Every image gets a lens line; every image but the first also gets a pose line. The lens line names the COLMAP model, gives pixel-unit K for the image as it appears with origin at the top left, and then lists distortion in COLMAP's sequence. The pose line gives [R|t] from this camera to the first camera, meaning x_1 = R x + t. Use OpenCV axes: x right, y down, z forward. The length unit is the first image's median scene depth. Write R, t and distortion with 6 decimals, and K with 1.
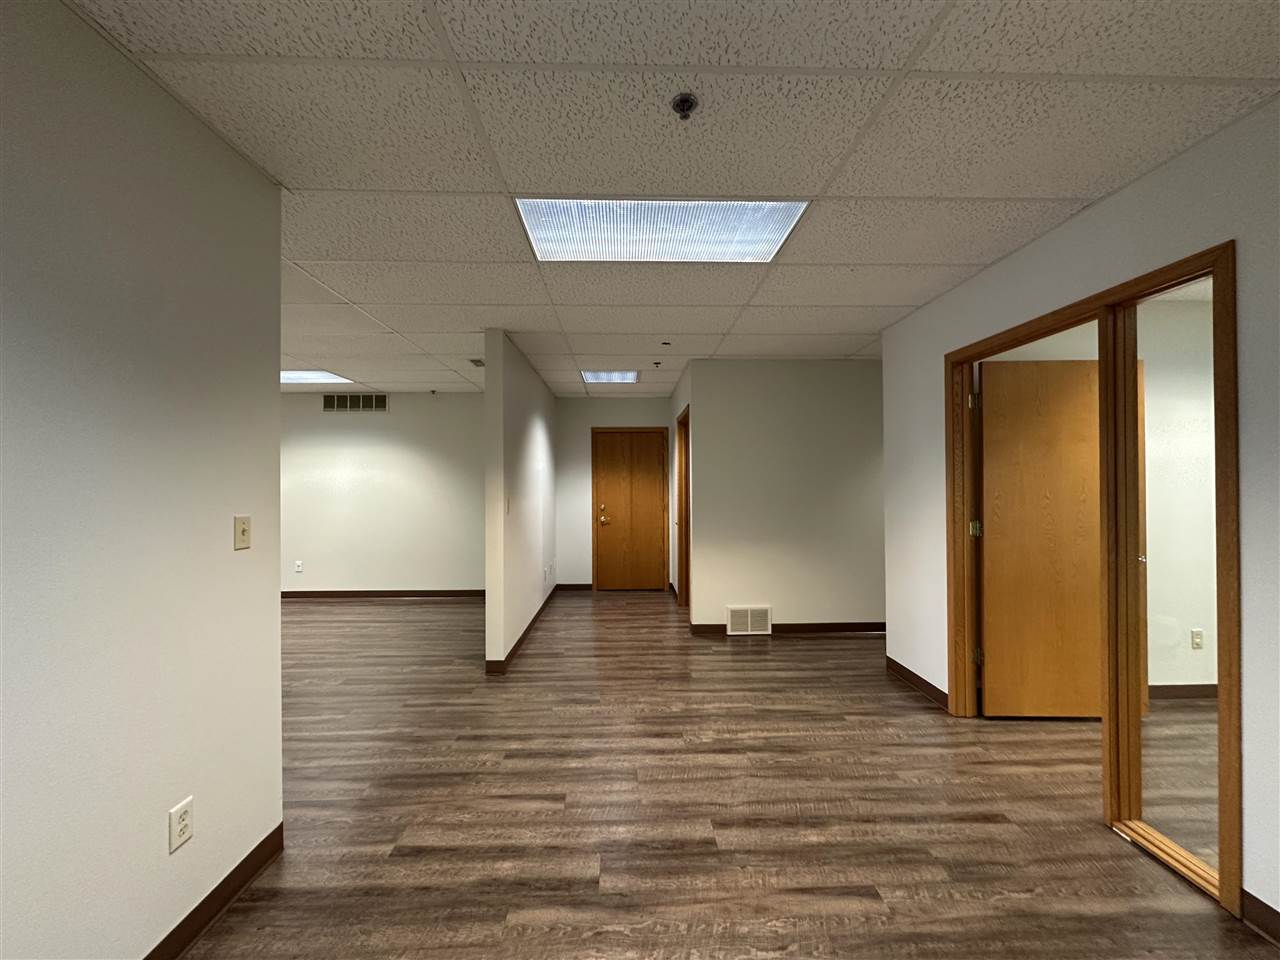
lens RADIAL K [[510.0, 0, 640.3], [0, 510.0, 482.8], [0, 0, 1]] dist [-0.002506, 0.000683]
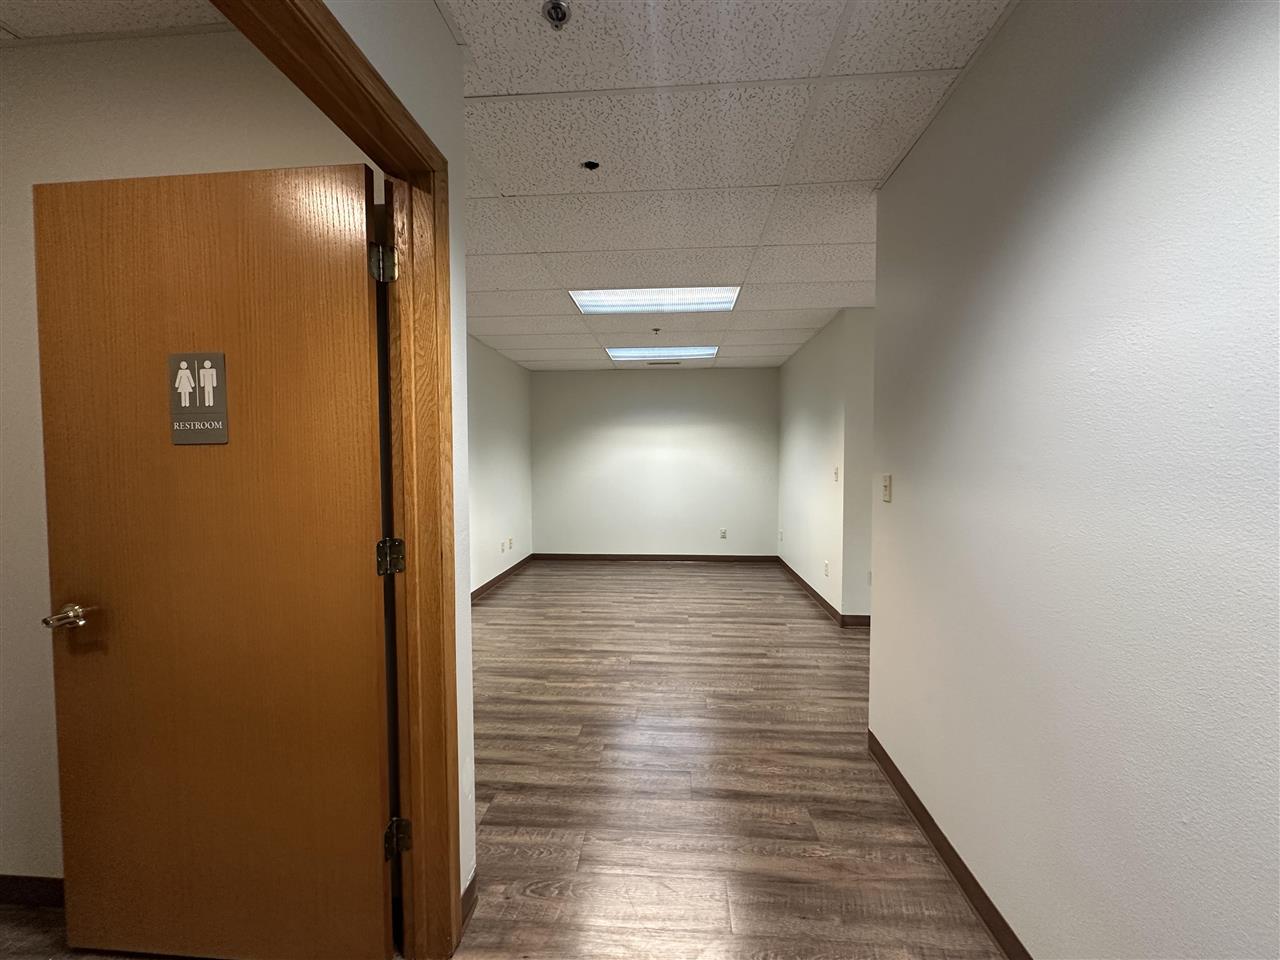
lens RADIAL K [[510.0, 0, 641.7], [0, 510.0, 479.8], [0, 0, 1]] dist [-0.002506, 0.000683]
pose [[-0.994831, 0.005766, 0.101385, -0.085209], [0.009434, 0.999317, 0.035734, 0.023847], [-0.101110, 0.036506, -0.994205, 2.652907]]
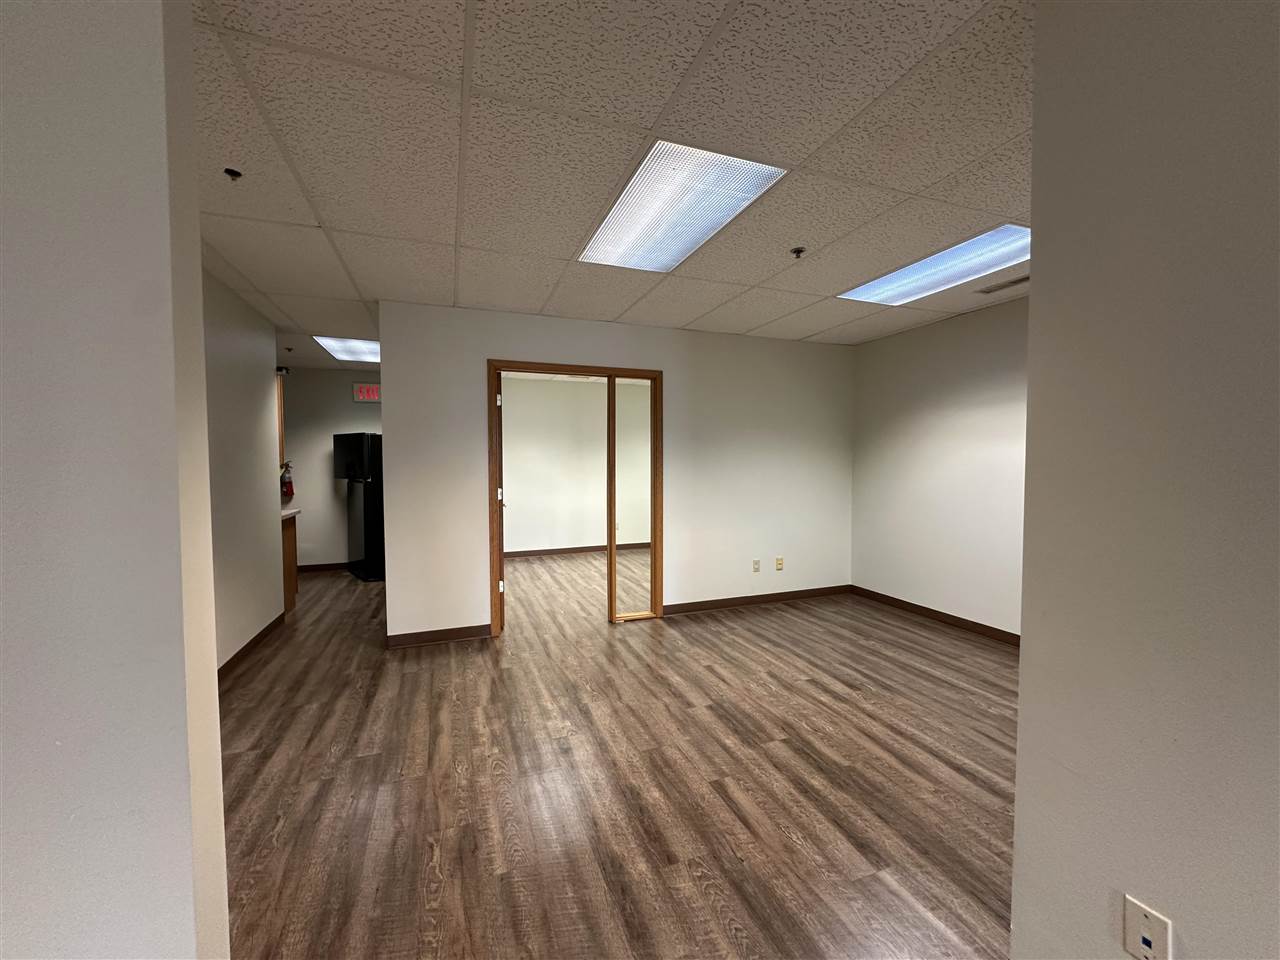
lens RADIAL K [[510.0, 0, 639.7], [0, 510.0, 478.8], [0, 0, 1]] dist [-0.002506, 0.000683]
pose [[-0.325551, -0.025646, 0.945177, -0.975604], [0.001673, 0.999615, 0.027700, 0.016040], [-0.945523, 0.010599, -0.325383, 1.404403]]
